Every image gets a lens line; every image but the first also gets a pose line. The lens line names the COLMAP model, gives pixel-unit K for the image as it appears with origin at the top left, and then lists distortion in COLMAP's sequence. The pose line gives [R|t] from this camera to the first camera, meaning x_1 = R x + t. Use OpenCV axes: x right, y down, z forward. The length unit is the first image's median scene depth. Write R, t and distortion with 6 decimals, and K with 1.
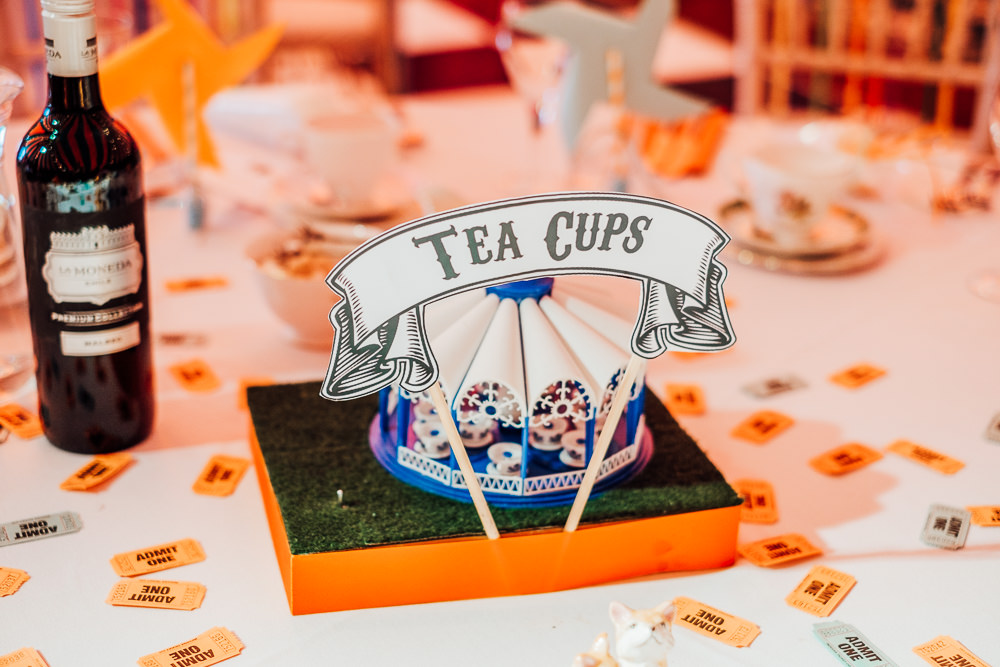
lens RADIAL K [[1624.1, 0, 500.0], [0, 1624.1, 333.5], [0, 0, 1]] dist [-0.070749, 0.799349]
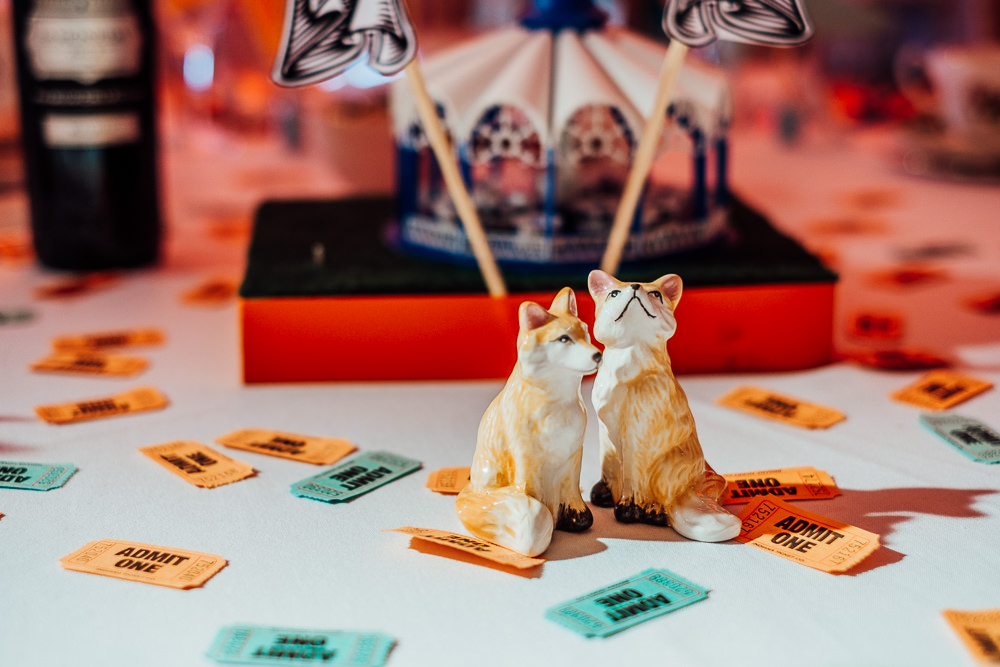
lens RADIAL K [[1624.1, 0, 500.0], [0, 1624.1, 333.5], [0, 0, 1]] dist [-0.070749, 0.799349]
pose [[0.983406, 0.011270, -0.181070, 0.137087], [-0.039186, 0.987704, -0.151348, 0.259886], [0.177138, 0.155932, 0.971755, 0.243989]]
